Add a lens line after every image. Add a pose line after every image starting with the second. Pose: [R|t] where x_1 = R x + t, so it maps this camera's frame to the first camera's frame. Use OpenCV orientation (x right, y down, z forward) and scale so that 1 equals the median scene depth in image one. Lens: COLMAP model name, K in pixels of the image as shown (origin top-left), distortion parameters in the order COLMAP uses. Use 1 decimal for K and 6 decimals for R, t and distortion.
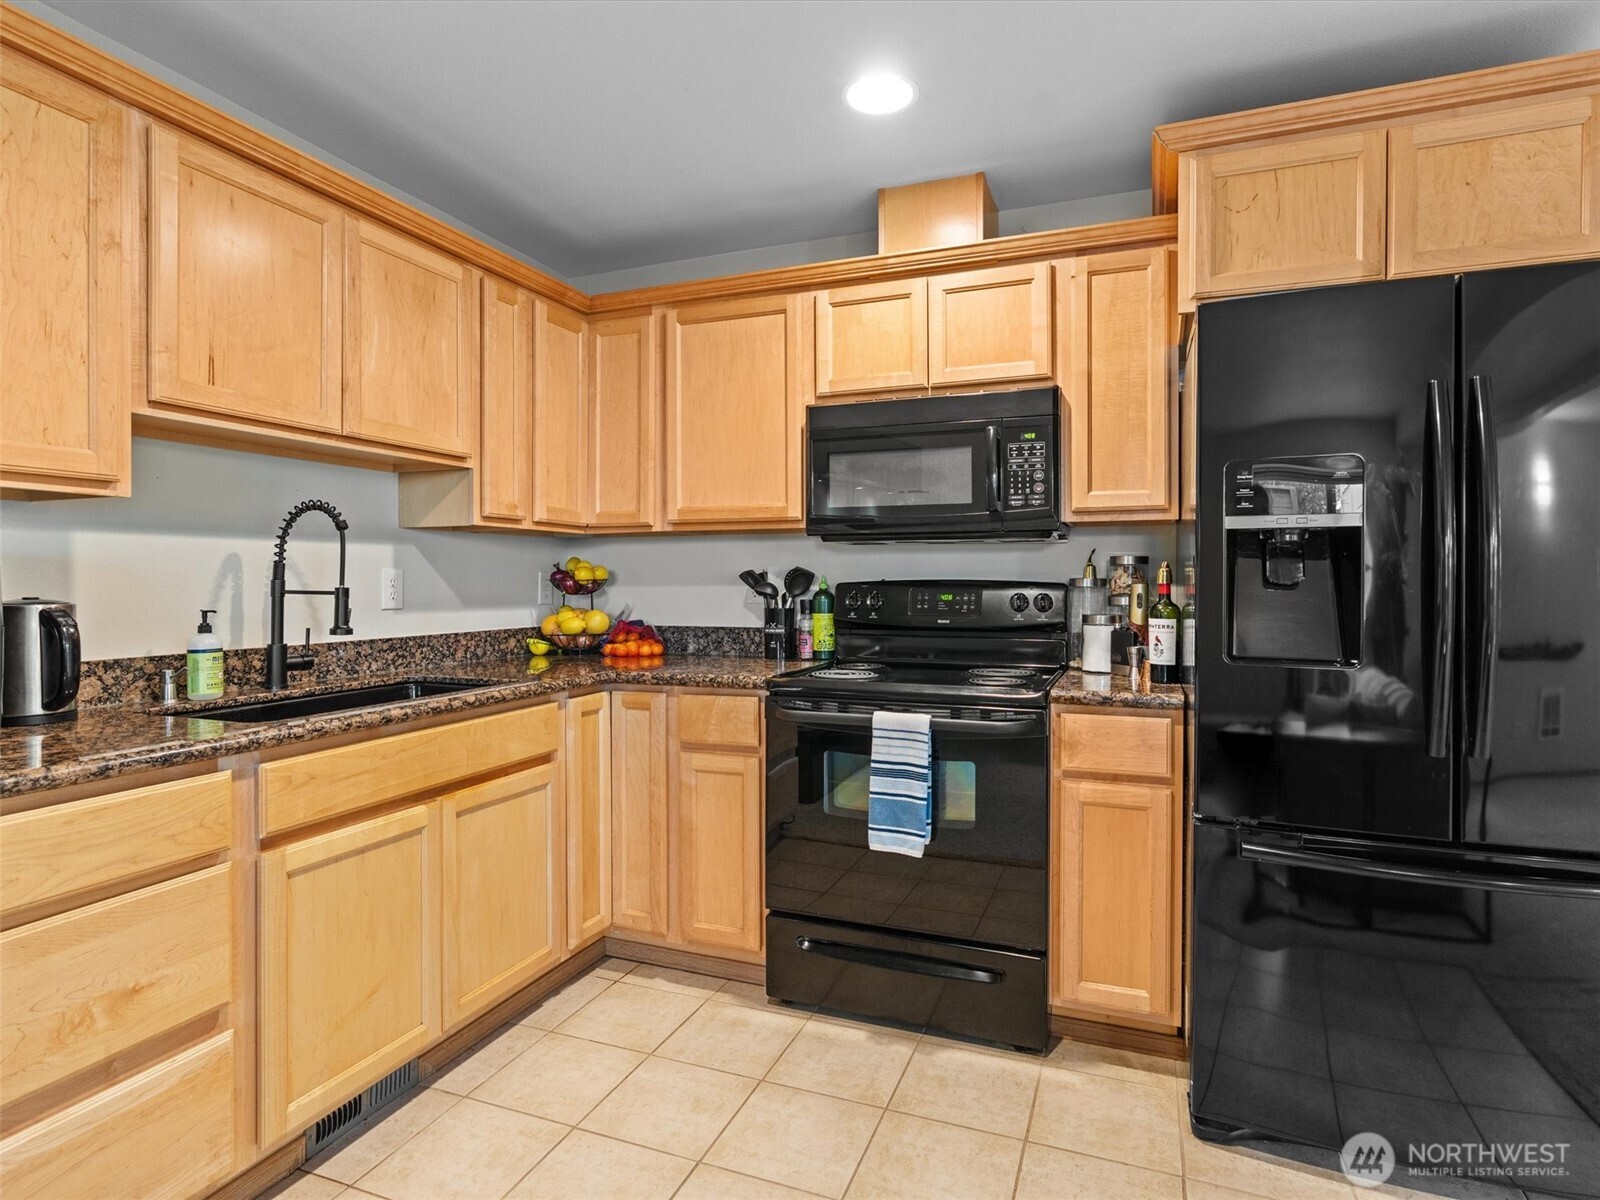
lens RADIAL K [[842.5, 0, 805.4], [0, 842.5, 584.1], [0, 0, 1]] dist [-0.012195, -0.000509]
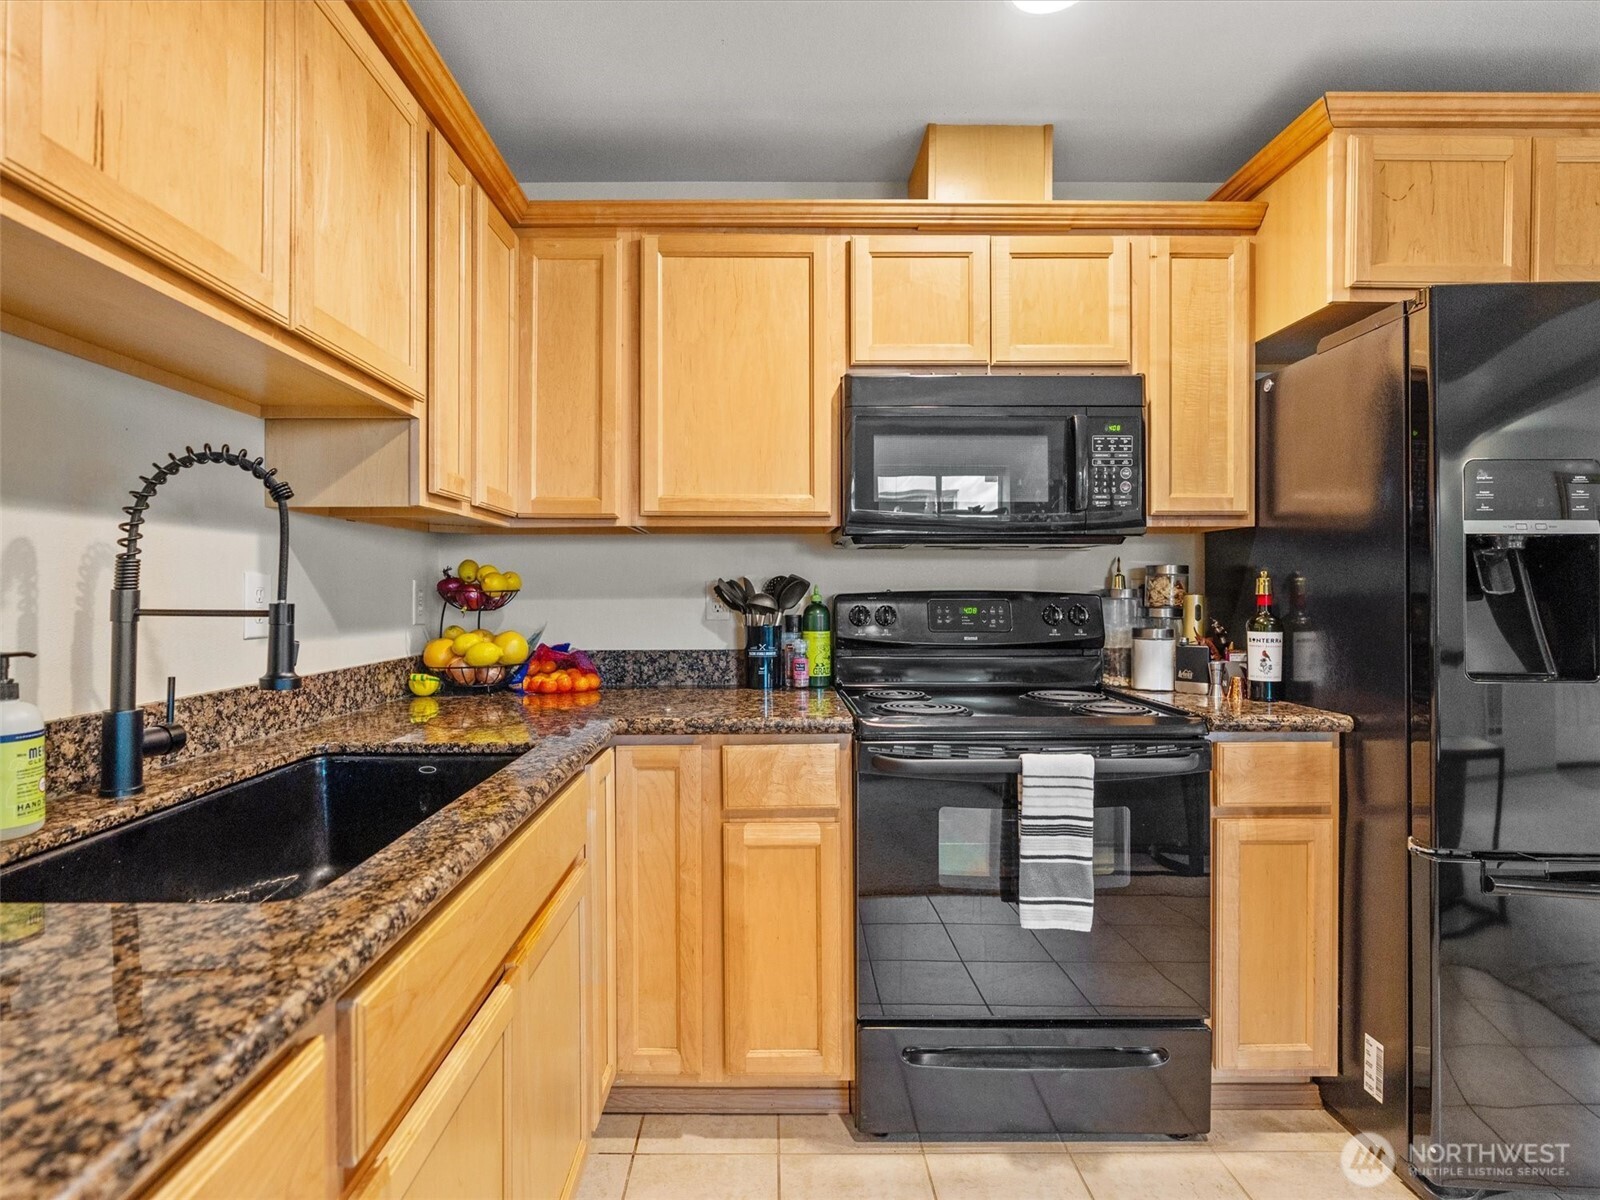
lens RADIAL K [[813.4, 0, 755.3], [0, 813.4, 591.3], [0, 0, 1]] dist [-0.010062, 0.000516]
pose [[0.934089, -0.000249, 0.357040, -0.373138], [0.002203, 0.999985, -0.005066, -0.000610], [-0.357034, 0.005519, 0.934075, 0.318918]]
